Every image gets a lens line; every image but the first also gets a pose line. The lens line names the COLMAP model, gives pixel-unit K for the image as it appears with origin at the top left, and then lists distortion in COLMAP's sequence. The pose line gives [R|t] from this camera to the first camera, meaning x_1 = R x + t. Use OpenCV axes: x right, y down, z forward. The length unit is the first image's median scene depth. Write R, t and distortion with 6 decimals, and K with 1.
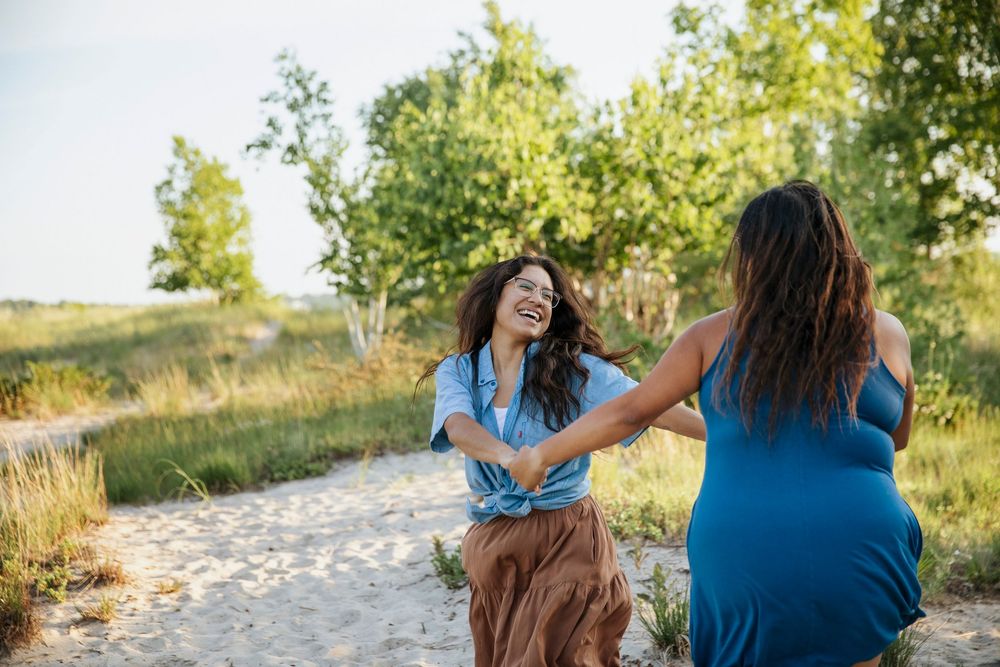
lens RADIAL K [[1765.6, 0, 500.0], [0, 1765.6, 333.5], [0, 0, 1]] dist [0.182133, 0.031913]
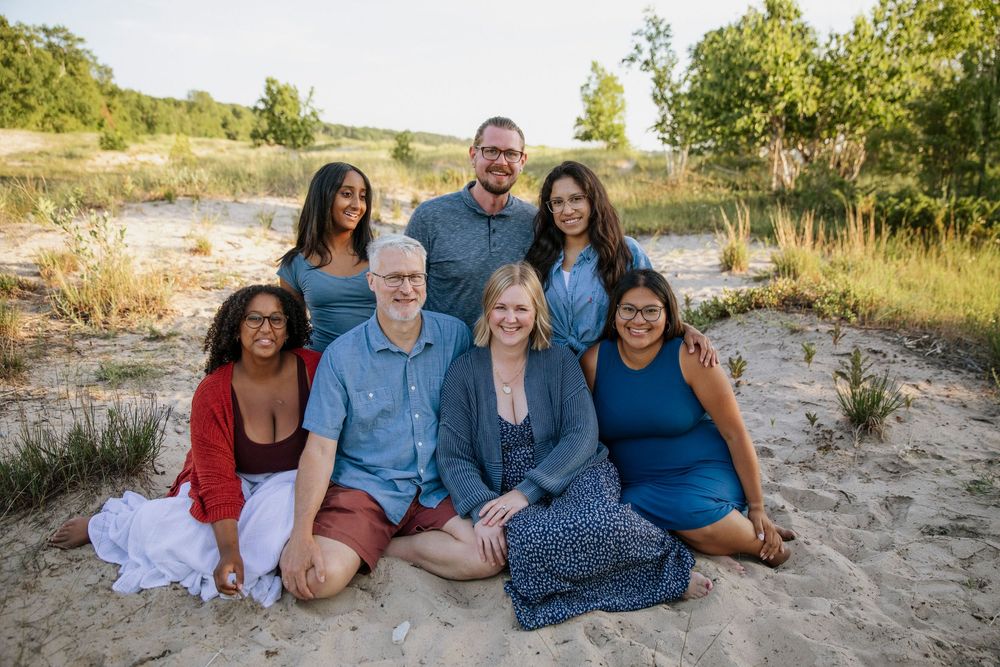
lens RADIAL K [[826.1, 0, 500.0], [0, 826.1, 333.5], [0, 0, 1]] dist [-0.089006, 0.136904]
pose [[0.954569, 0.132862, -0.266732, 0.001037], [-0.077956, 0.975271, 0.206808, 0.008537], [0.287613, -0.176619, 0.941321, 0.153312]]
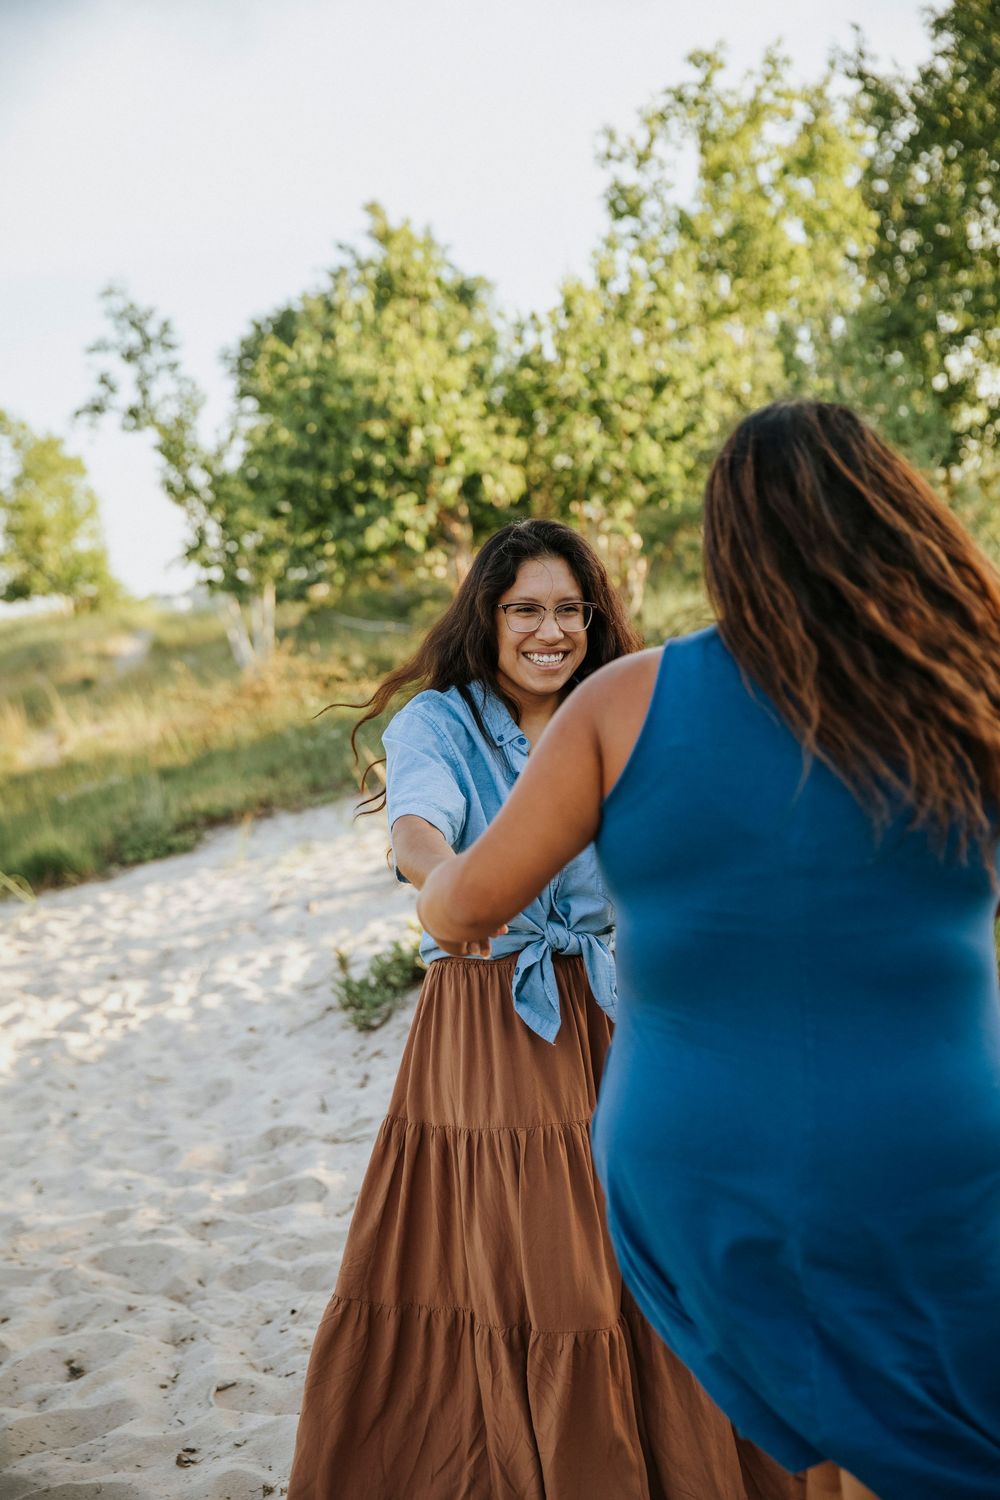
lens RADIAL K [[2107.7, 0, 500.0], [0, 2107.7, 750.0], [0, 0, 1]] dist [0.104199, 0.031945]
pose [[0.995706, -0.088599, 0.026830, 0.006128], [0.086634, 0.993971, 0.067199, -0.007280], [-0.032622, -0.064586, 0.997379, 0.082403]]
